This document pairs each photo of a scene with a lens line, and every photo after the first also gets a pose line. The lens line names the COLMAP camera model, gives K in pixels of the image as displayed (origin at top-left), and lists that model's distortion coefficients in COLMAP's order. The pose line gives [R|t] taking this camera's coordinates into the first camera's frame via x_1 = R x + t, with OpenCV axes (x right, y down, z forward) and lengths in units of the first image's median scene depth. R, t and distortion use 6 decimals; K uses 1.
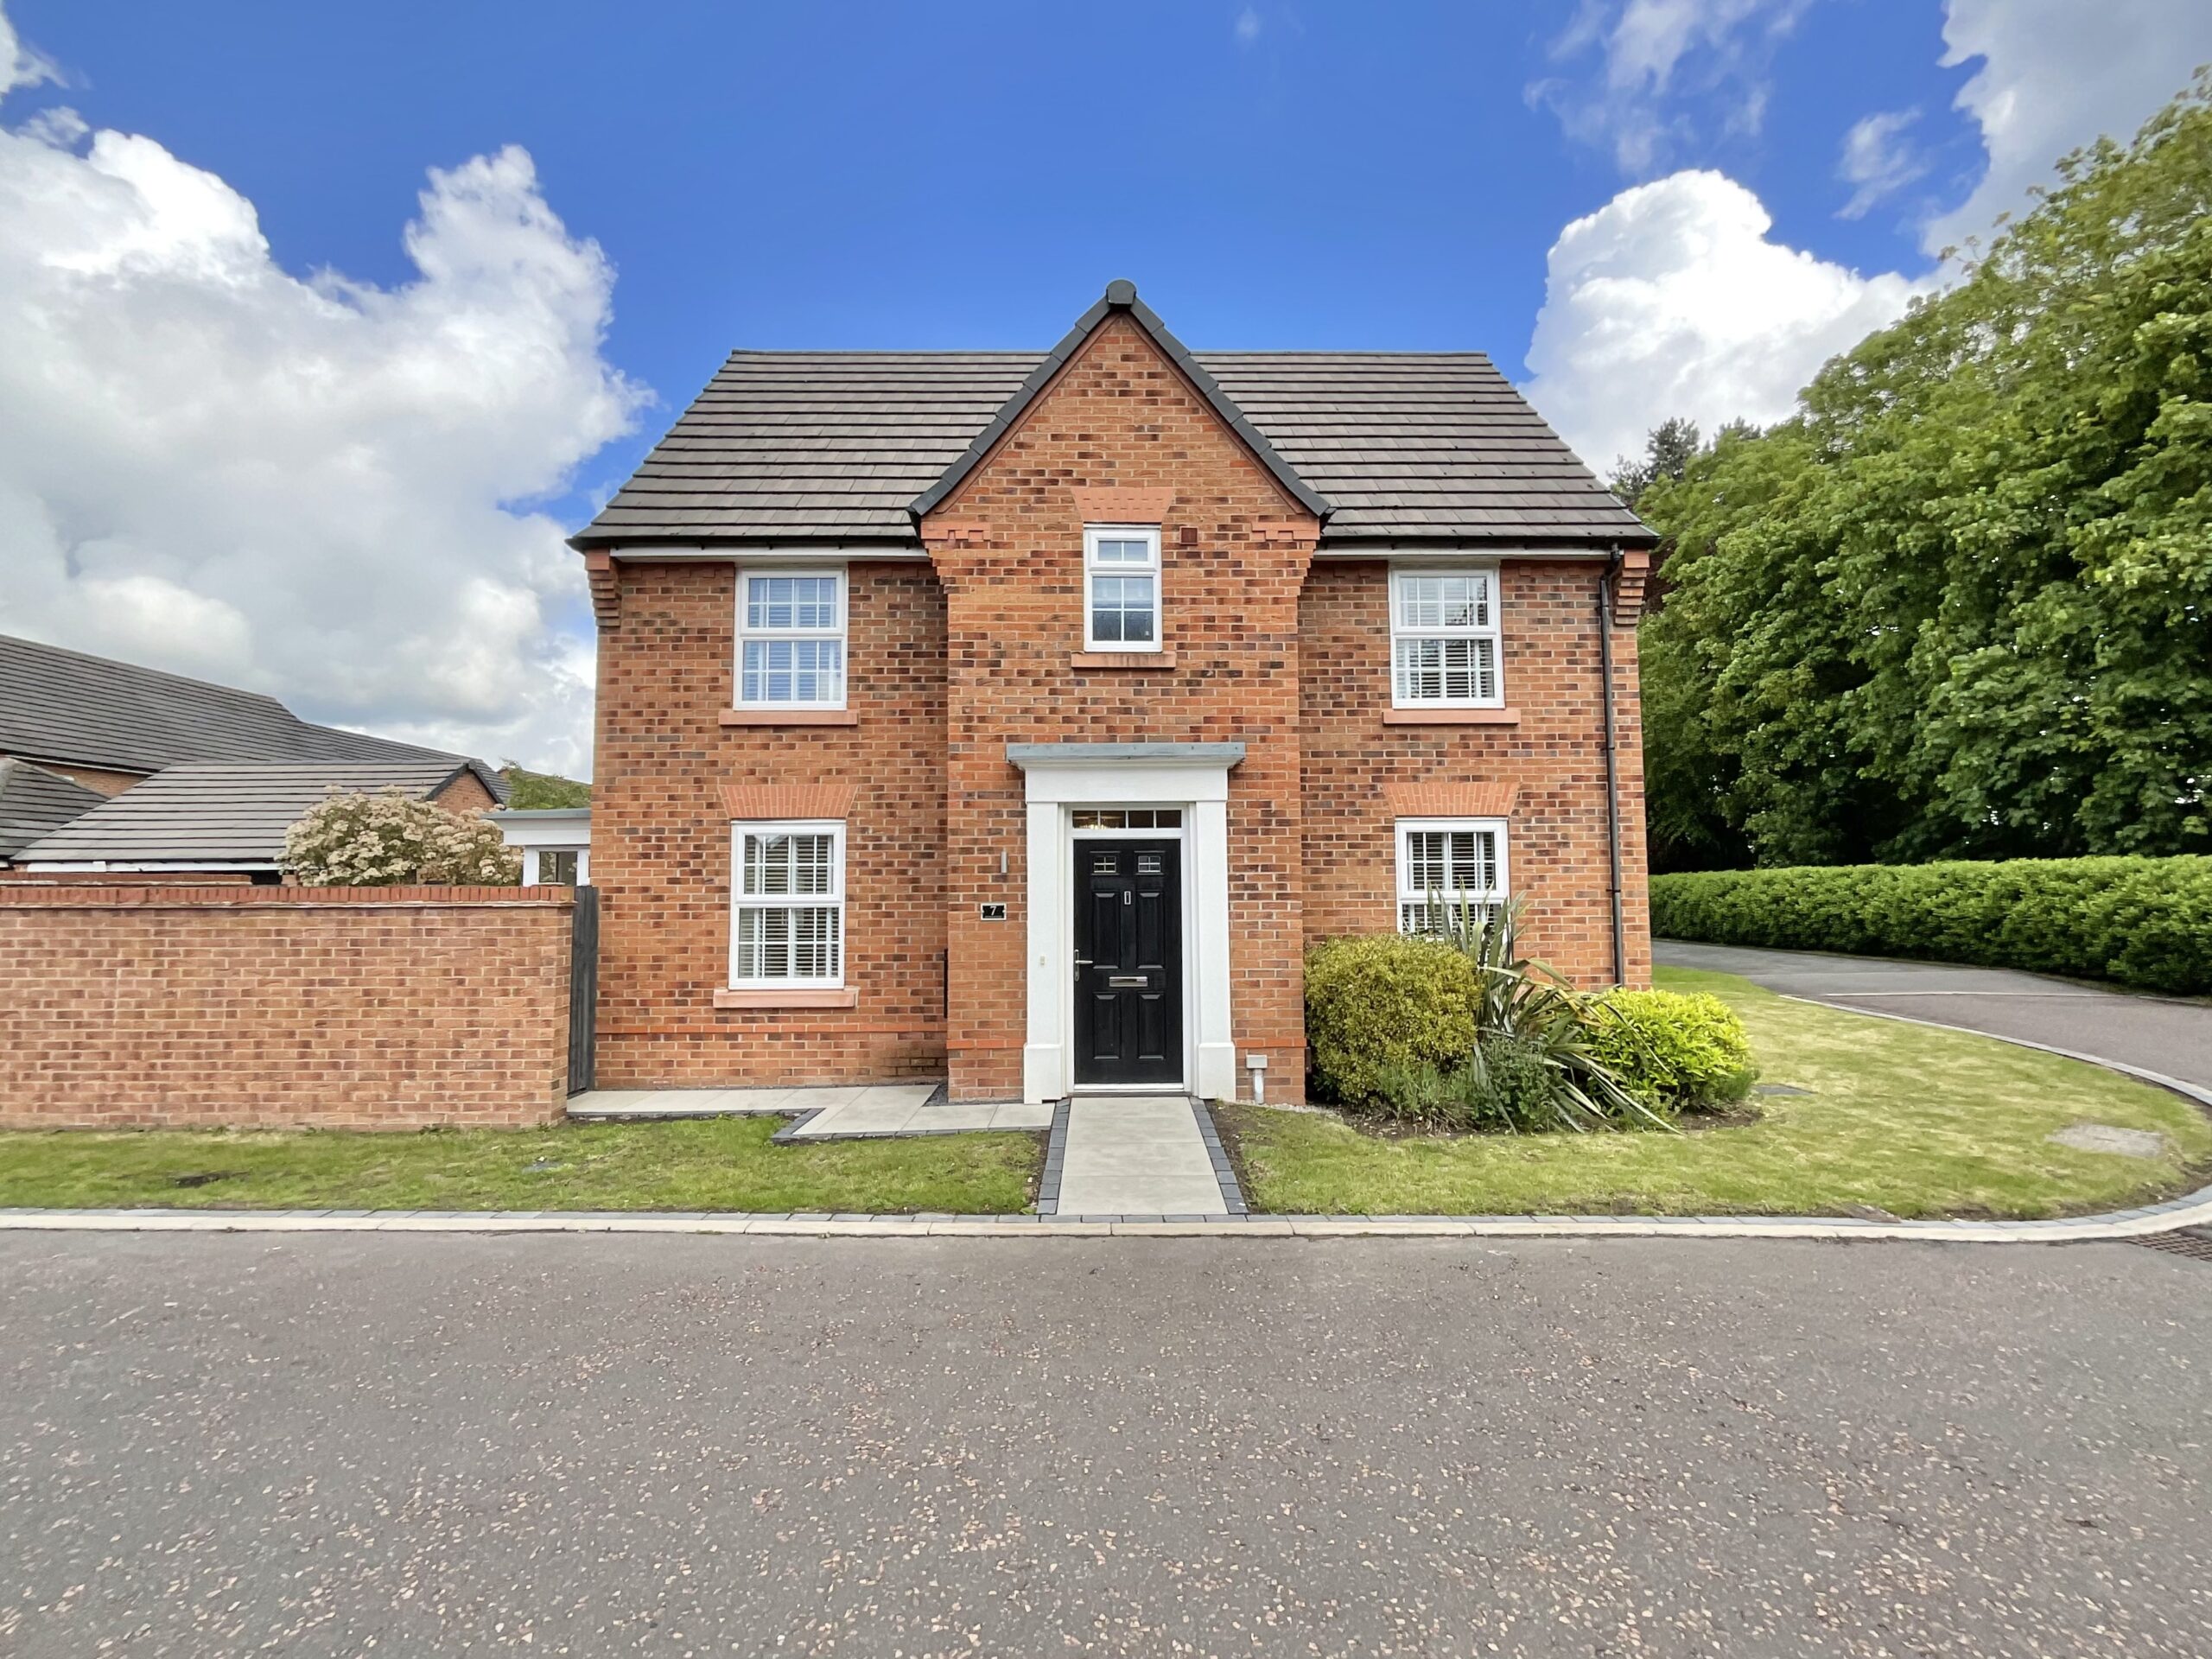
lens RADIAL K [[927.4, 0, 1106.0], [0, 927.4, 829.5], [0, 0, 1]] dist [-0.001002, -0.000159]
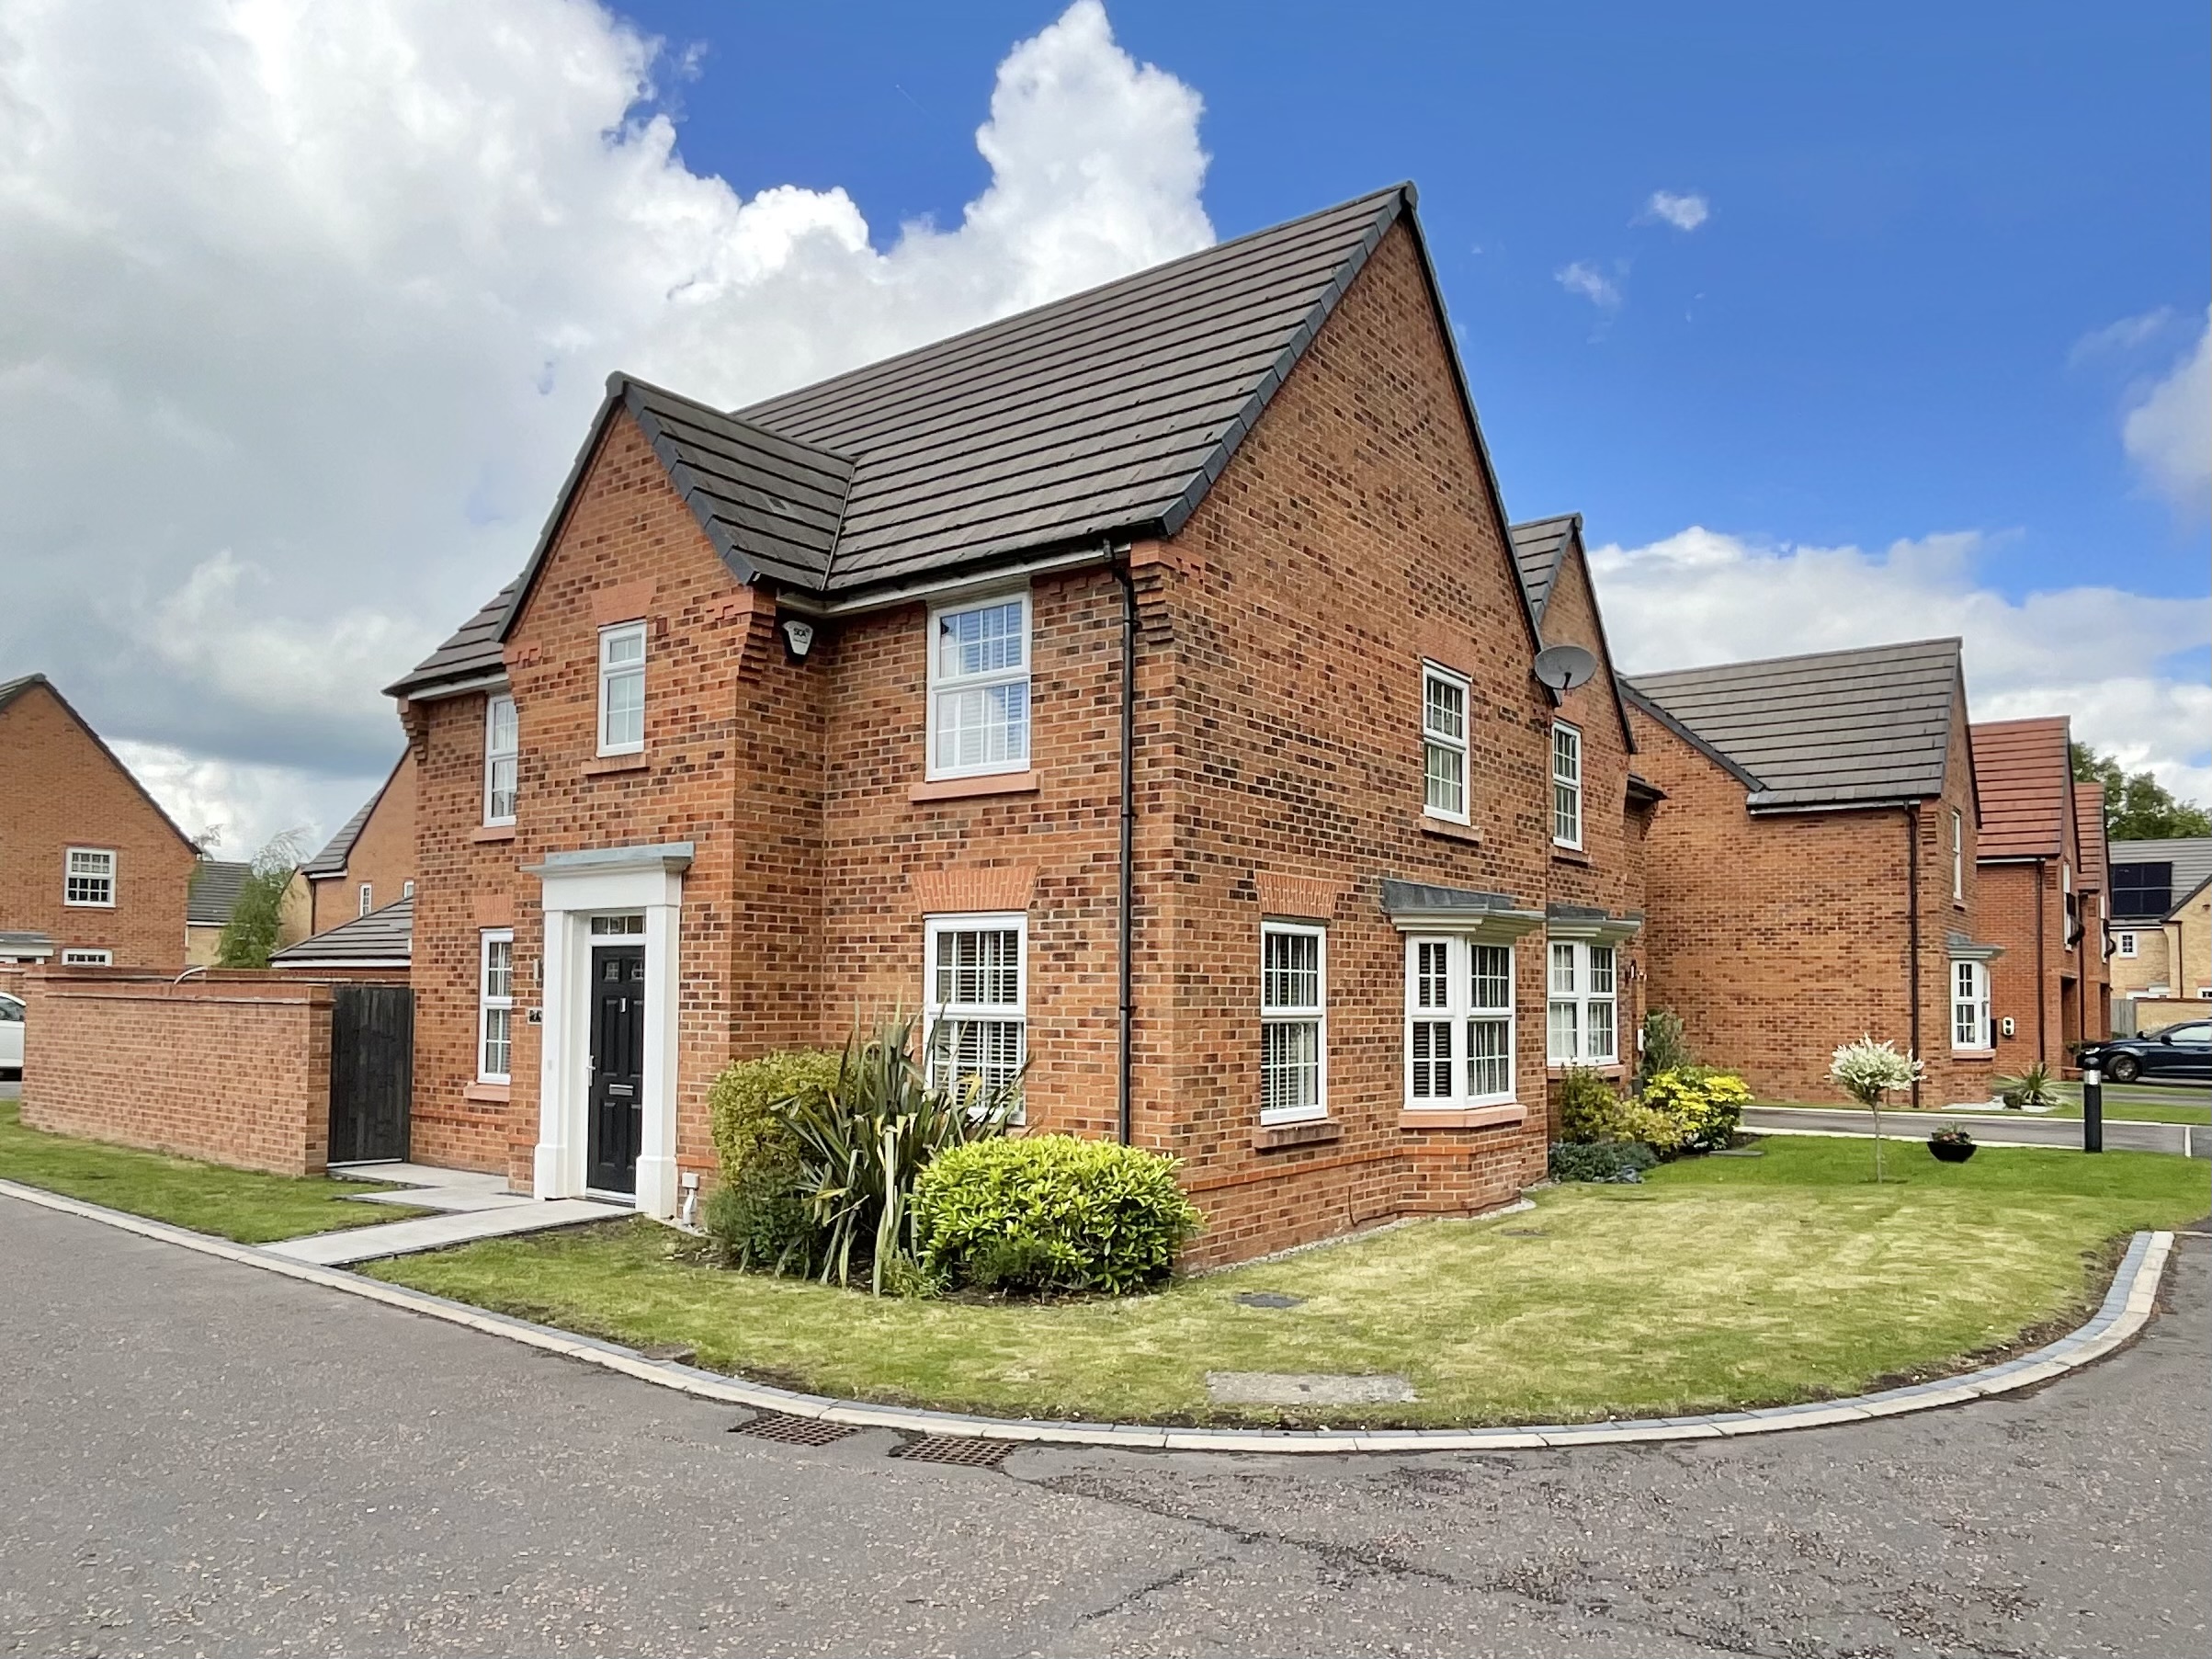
lens RADIAL K [[1465.5, 0, 1109.4], [0, 1465.5, 927.3], [0, 0, 1]] dist [0.002236, -0.000423]
pose [[0.802798, -0.014123, -0.596084, 1.224765], [0.024201, 0.999667, 0.008909, -0.009010], [0.595760, -0.021578, 0.802872, 0.053309]]
